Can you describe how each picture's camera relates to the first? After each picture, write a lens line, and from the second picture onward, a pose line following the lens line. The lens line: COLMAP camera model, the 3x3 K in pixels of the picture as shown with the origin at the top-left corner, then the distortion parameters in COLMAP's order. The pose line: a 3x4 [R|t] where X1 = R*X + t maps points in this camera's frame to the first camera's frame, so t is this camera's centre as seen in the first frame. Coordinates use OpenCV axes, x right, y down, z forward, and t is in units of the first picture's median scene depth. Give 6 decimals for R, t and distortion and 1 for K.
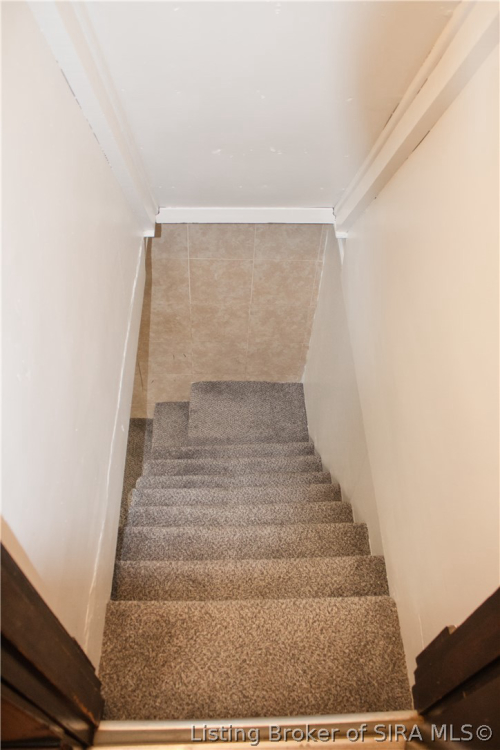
lens RADIAL K [[647.8, 0, 249.7], [0, 647.8, 380.9], [0, 0, 1]] dist [-0.111291, 0.083415]
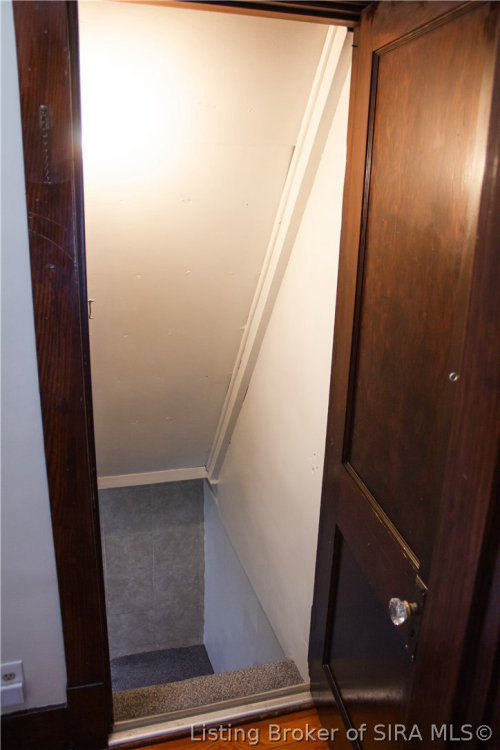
lens RADIAL K [[647.8, 0, 250.1], [0, 647.8, 371.8], [0, 0, 1]] dist [-0.111291, 0.083415]
pose [[0.967921, -0.090186, 0.234509, -0.073757], [0.205858, 0.819779, -0.534402, 0.266589], [-0.144050, 0.565535, 0.812047, -0.271862]]
